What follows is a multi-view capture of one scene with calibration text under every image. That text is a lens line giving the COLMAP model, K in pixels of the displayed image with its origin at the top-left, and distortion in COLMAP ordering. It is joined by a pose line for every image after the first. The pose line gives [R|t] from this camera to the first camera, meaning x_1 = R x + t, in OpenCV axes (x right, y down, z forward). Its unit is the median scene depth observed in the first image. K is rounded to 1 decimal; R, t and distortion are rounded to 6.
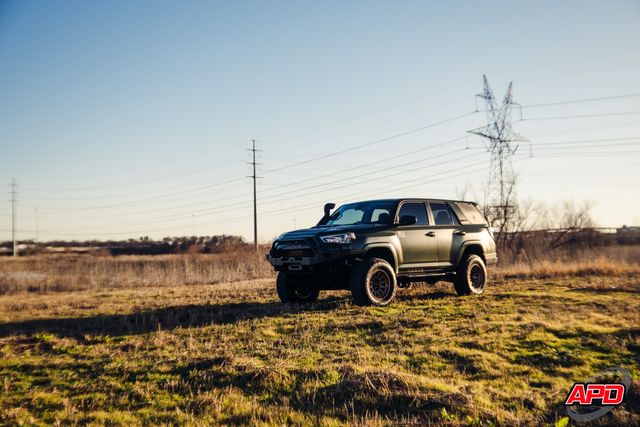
lens RADIAL K [[770.8, 0, 422.3], [0, 770.8, 211.5], [0, 0, 1]] dist [0.028839, 0.053513]
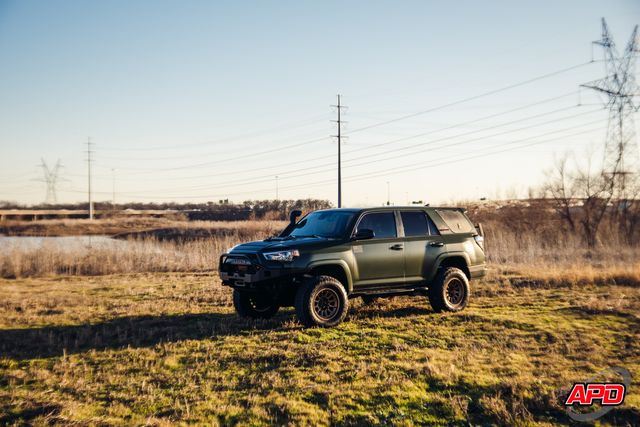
lens RADIAL K [[886.1, 0, 435.2], [0, 886.1, 214.8], [0, 0, 1]] dist [0.044801, 0.085852]
pose [[0.987321, 0.023927, -0.156924, 0.202482], [-0.014106, 0.997888, 0.063404, -0.070902], [0.158109, -0.060387, 0.985573, -0.041295]]
